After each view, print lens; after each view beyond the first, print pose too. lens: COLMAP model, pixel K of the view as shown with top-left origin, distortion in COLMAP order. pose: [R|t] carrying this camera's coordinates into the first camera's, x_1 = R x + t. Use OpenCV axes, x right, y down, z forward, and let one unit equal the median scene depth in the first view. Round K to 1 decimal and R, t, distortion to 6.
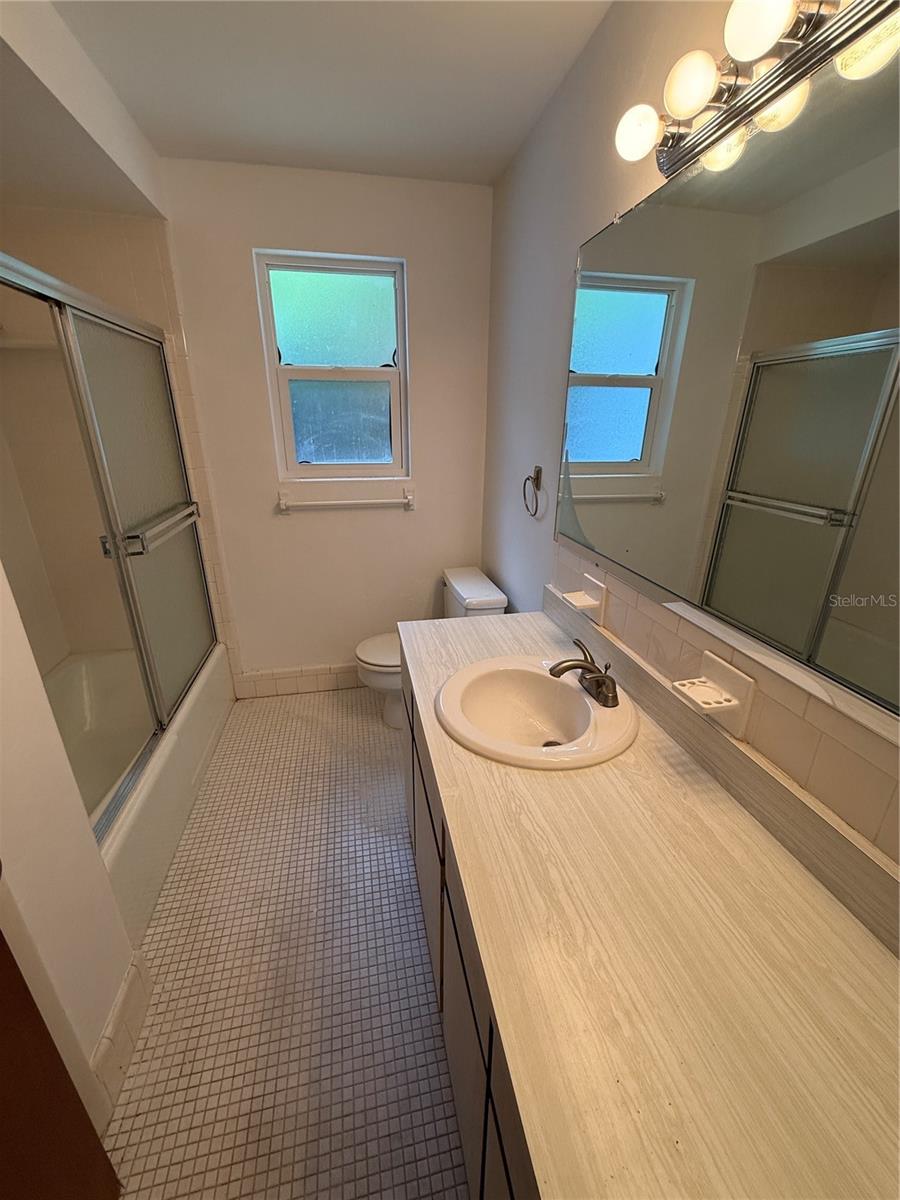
lens RADIAL K [[478.9, 0, 449.7], [0, 478.9, 595.9], [0, 0, 1]] dist [0.000003, 0.000365]
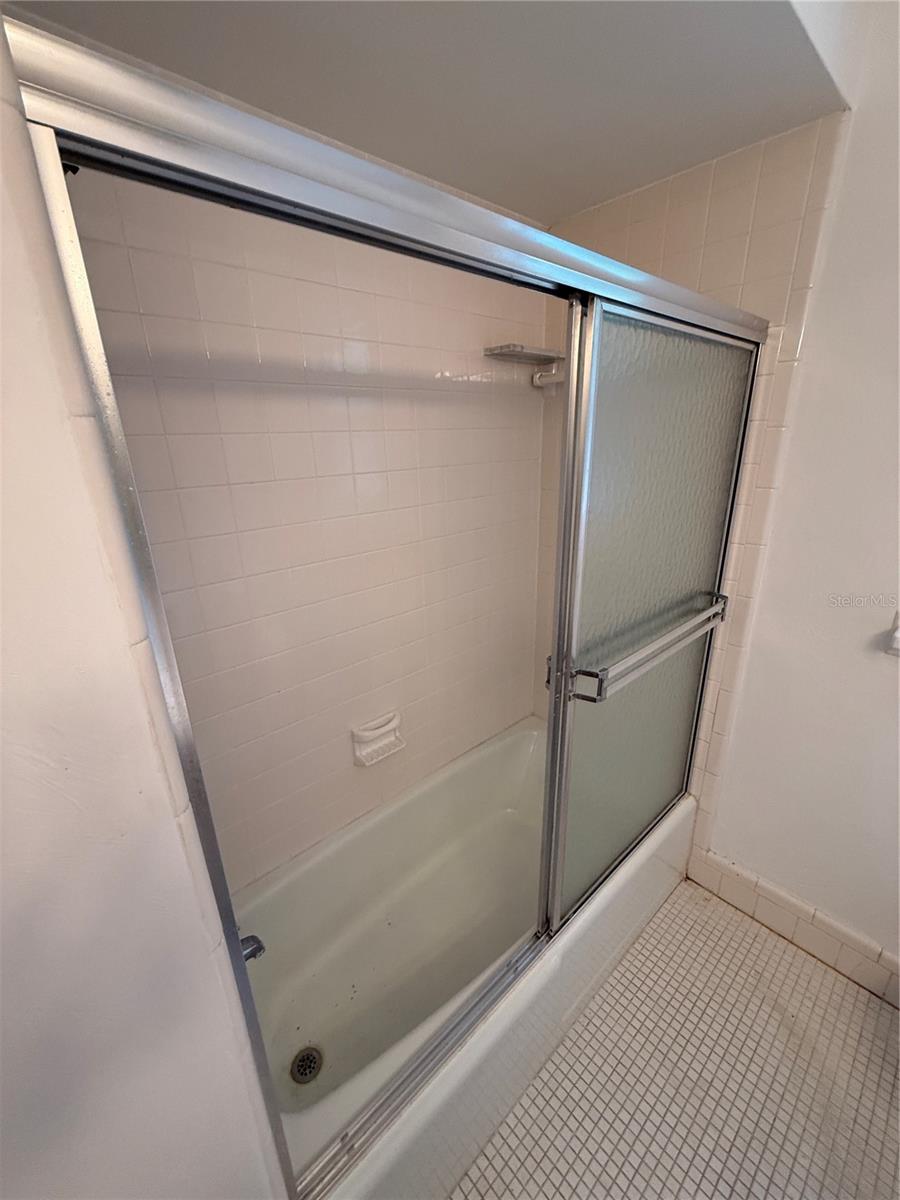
lens RADIAL K [[478.9, 0, 456.5], [0, 478.9, 592.7], [0, 0, 1]] dist [0.000003, 0.000365]
pose [[0.508682, 0.260244, -0.820680, -0.203246], [-0.280373, 0.951333, 0.127891, -0.186765], [0.814023, 0.165041, 0.556891, 0.377111]]
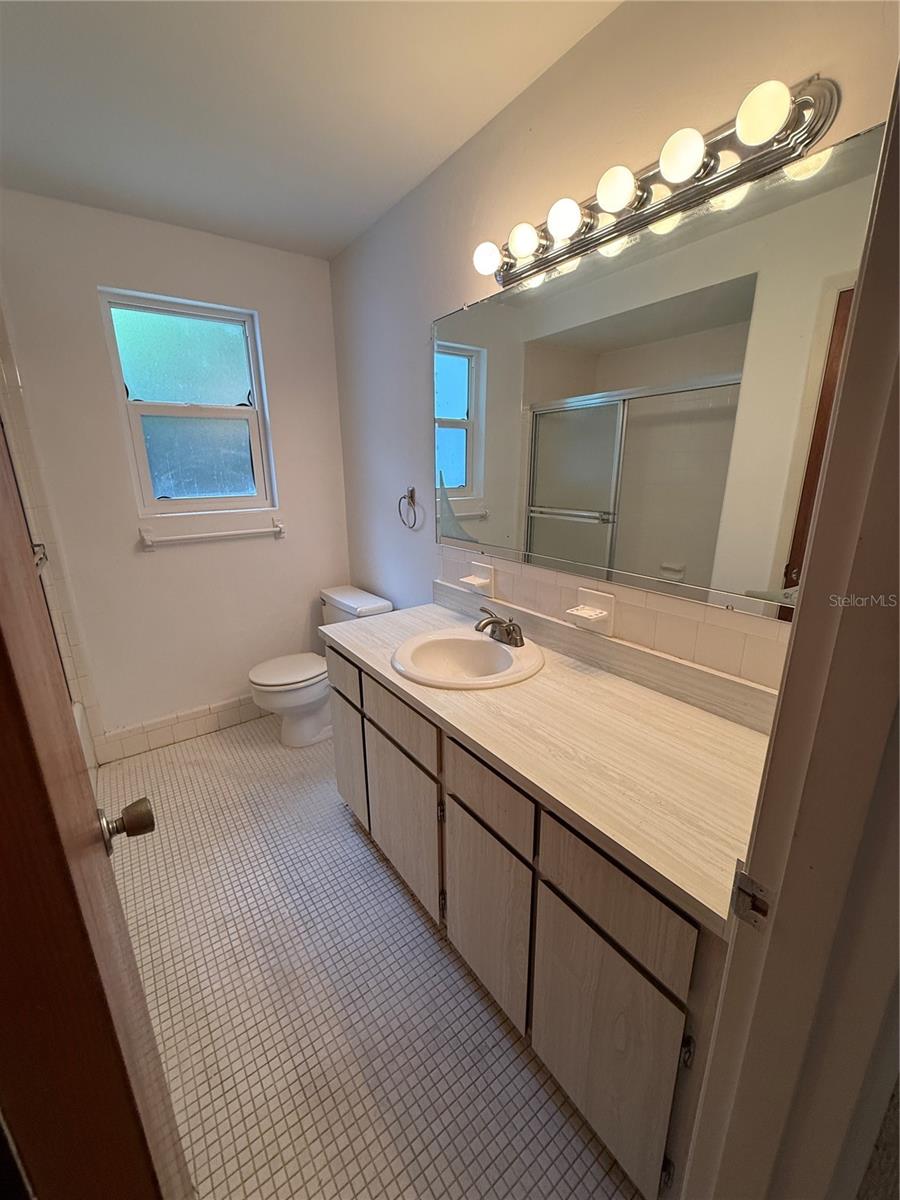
lens RADIAL K [[478.9, 0, 449.6], [0, 478.9, 596.3], [0, 0, 1]] dist [0.000003, 0.000365]
pose [[0.911882, -0.124580, 0.391089, -0.200316], [0.157484, 0.986094, -0.053080, 0.071083], [-0.379038, 0.109993, 0.918821, -0.108542]]
